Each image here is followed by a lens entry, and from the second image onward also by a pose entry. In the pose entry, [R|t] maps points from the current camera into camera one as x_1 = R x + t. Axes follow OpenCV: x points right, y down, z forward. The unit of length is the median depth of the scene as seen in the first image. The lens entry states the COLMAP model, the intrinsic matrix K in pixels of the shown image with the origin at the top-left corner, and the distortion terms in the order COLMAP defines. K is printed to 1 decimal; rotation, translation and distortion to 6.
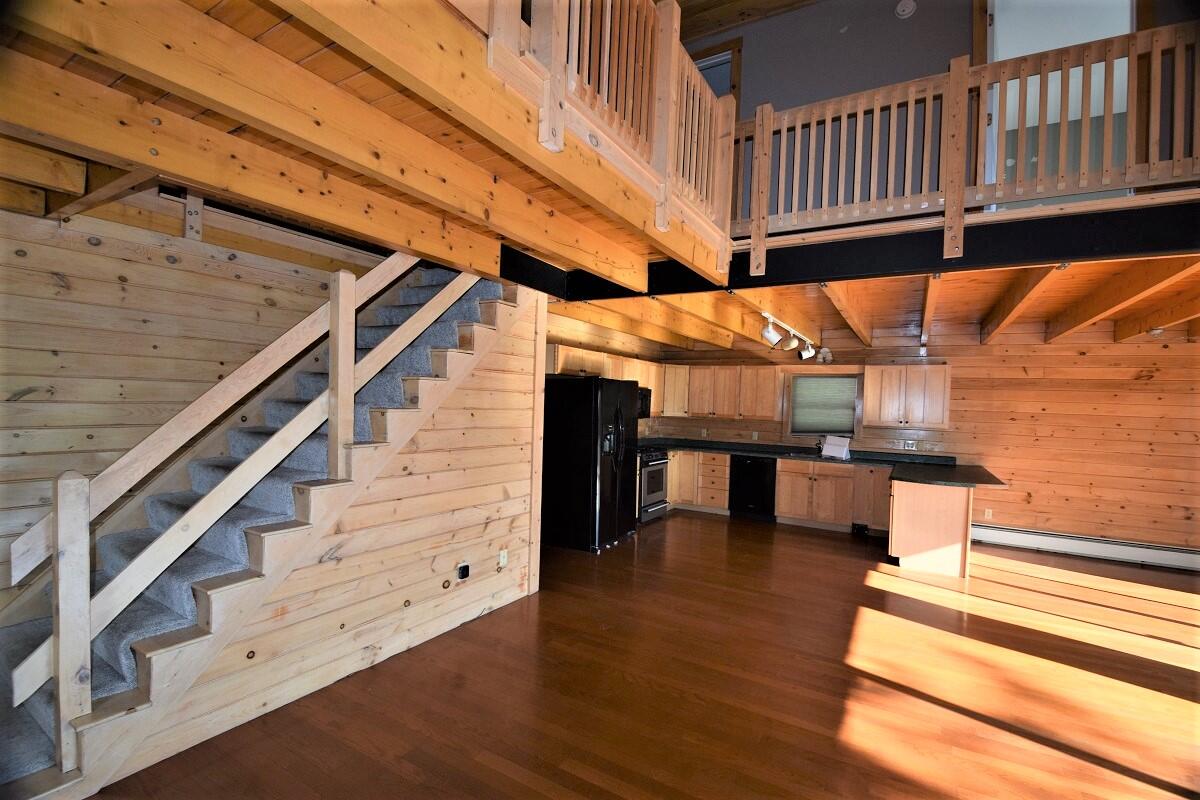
lens RADIAL K [[525.6, 0, 604.7], [0, 525.6, 407.7], [0, 0, 1]] dist [0.017558, -0.020129]
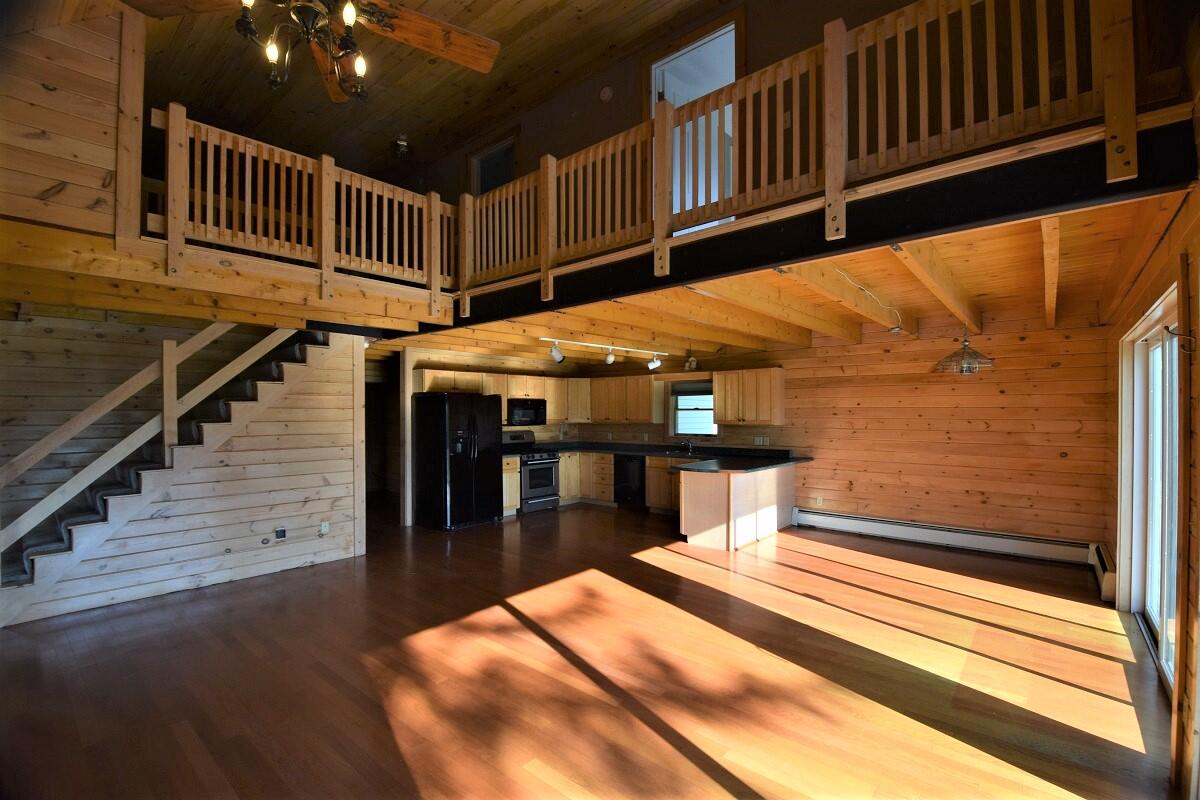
lens RADIAL K [[525.6, 0, 604.7], [0, 525.6, 407.7], [0, 0, 1]] dist [0.017558, -0.020129]
pose [[0.984152, -0.040213, -0.172709, 0.556504], [0.036397, 0.999019, -0.025208, 0.021130], [0.173554, 0.018522, 0.984650, -0.180444]]
